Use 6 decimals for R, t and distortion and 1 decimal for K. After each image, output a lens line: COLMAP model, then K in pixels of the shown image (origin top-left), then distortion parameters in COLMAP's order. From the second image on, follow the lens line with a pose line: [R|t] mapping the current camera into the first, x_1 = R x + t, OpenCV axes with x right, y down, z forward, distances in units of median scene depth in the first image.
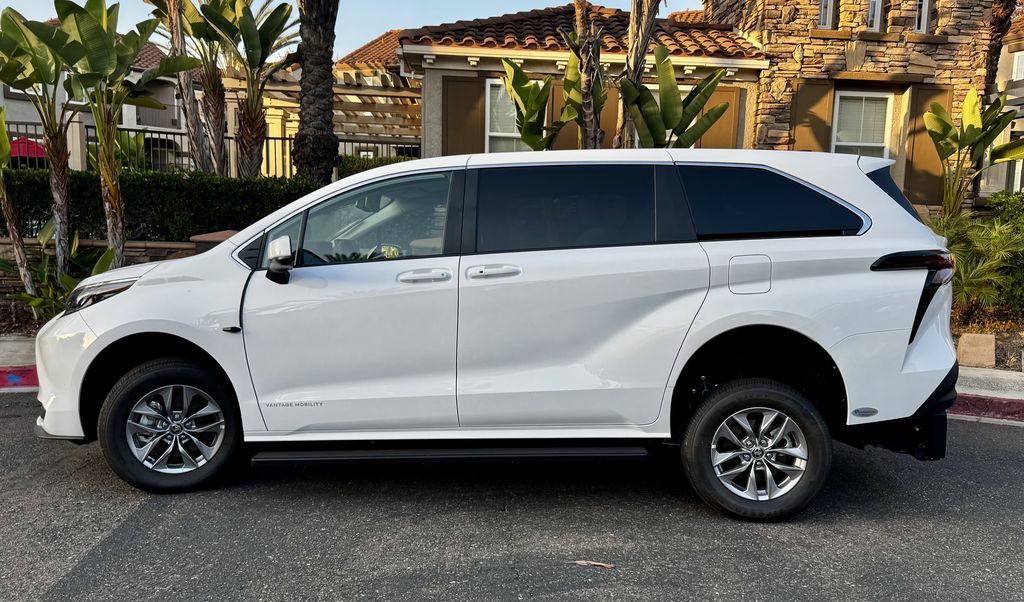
lens RADIAL K [[760.1, 0, 512.0], [0, 760.1, 301.0], [0, 0, 1]] dist [0.110727, -0.094558]
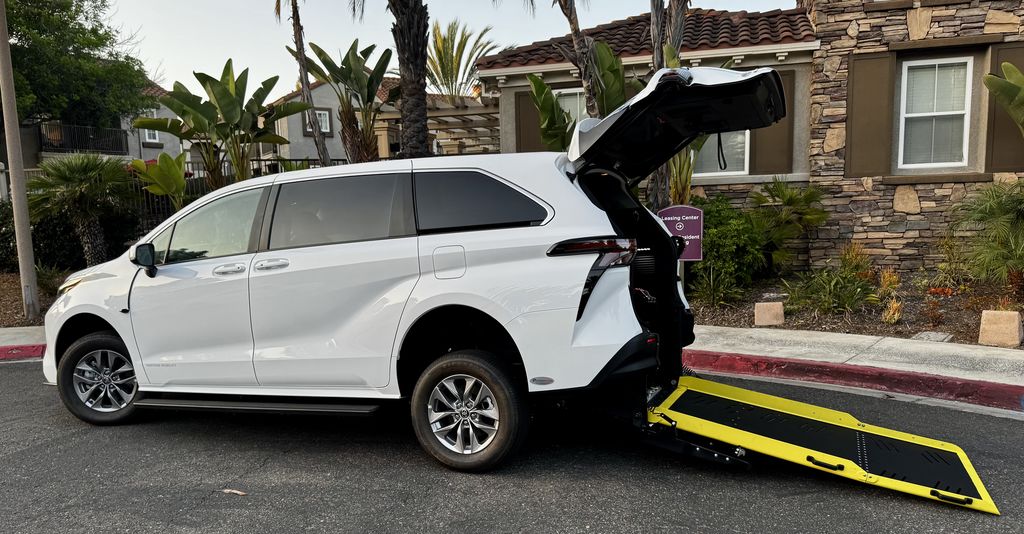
lens RADIAL K [[673.2, 0, 513.0], [0, 673.2, 289.1], [0, 0, 1]] dist [0.092284, -0.053268]
pose [[0.944967, -0.013559, -0.326884, 0.723037], [0.016568, 0.999842, 0.006424, 0.001772], [0.326746, -0.011487, 0.945043, 0.051356]]
